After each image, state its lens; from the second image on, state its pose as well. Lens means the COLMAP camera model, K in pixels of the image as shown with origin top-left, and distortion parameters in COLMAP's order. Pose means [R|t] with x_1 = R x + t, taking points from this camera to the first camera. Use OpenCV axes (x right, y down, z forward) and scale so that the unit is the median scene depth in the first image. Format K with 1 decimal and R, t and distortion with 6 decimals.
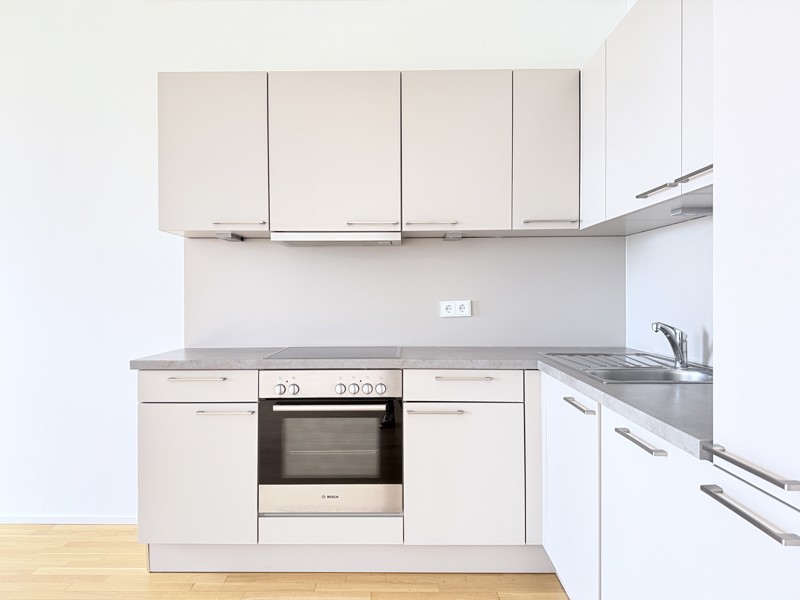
lens RADIAL K [[556.8, 0, 400.0], [0, 556.8, 300.0], [0, 0, 1]] dist [0.108186, -0.143366]
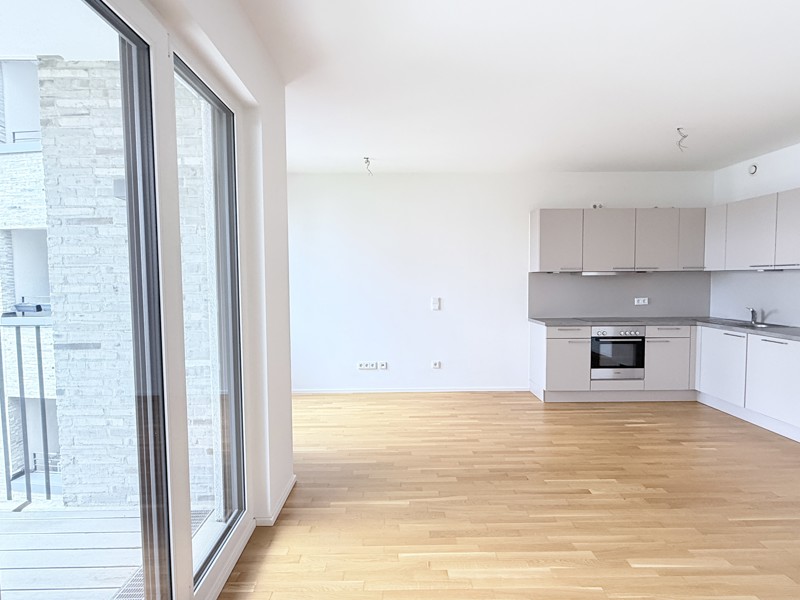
lens RADIAL K [[427.6, 0, 398.7], [0, 427.6, 302.8], [0, 0, 1]] dist [0.002517, -0.000082]
pose [[0.999694, -0.005643, 0.024067, -1.209882], [0.004478, 0.998828, 0.048190, -0.087454], [-0.024311, -0.048067, 0.998548, -0.993285]]
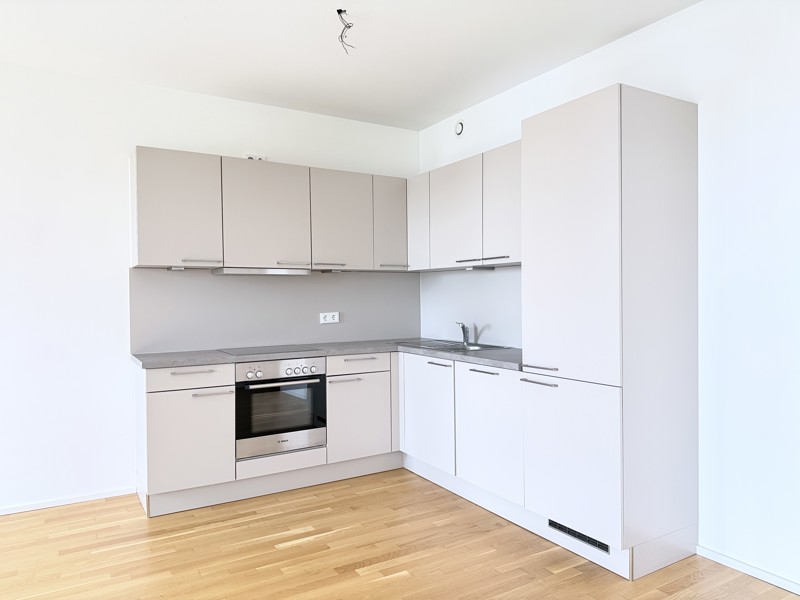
lens RADIAL K [[556.8, 0, 400.0], [0, 556.8, 300.0], [0, 0, 1]] dist [0.108186, -0.143366]
pose [[0.851065, -0.007915, 0.525001, -0.659644], [0.010619, 0.999941, -0.002139, -0.033970], [-0.524953, 0.007395, 0.851099, -0.493149]]
